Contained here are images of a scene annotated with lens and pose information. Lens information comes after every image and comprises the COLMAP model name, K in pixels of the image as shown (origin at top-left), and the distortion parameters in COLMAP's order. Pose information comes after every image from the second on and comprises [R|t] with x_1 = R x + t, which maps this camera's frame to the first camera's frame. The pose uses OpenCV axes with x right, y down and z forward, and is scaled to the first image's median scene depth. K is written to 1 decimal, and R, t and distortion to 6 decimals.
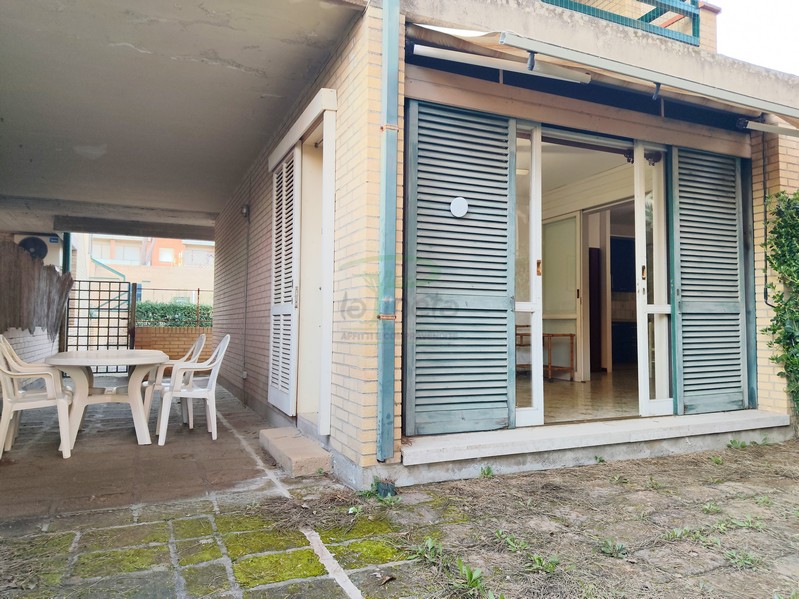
lens RADIAL K [[567.2, 0, 392.7], [0, 567.2, 298.5], [0, 0, 1]] dist [0.024190, -0.034471]
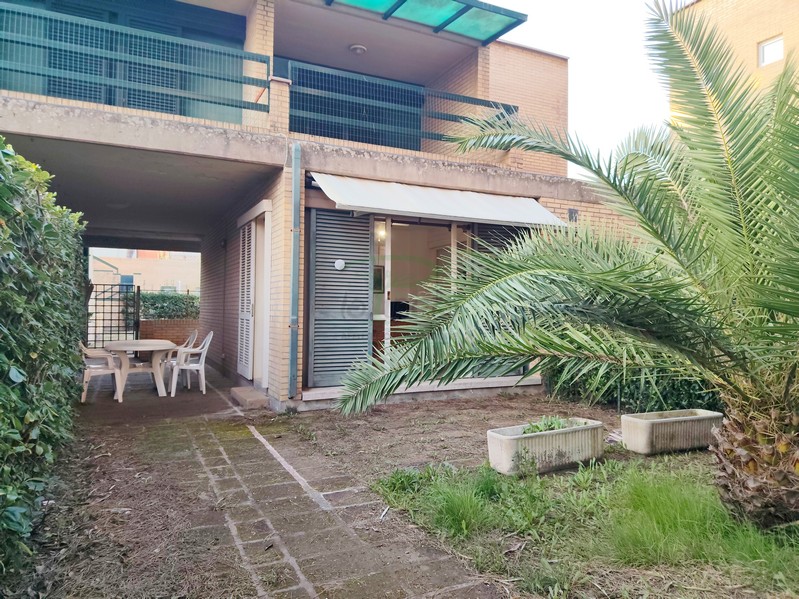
lens RADIAL K [[567.2, 0, 406.4], [0, 567.2, 299.8], [0, 0, 1]] dist [0.024190, -0.034471]
pose [[0.998816, 0.002793, 0.048575, 0.214928], [-0.004461, 0.999403, 0.034267, -0.097135], [-0.048451, -0.034443, 0.998232, -0.746590]]
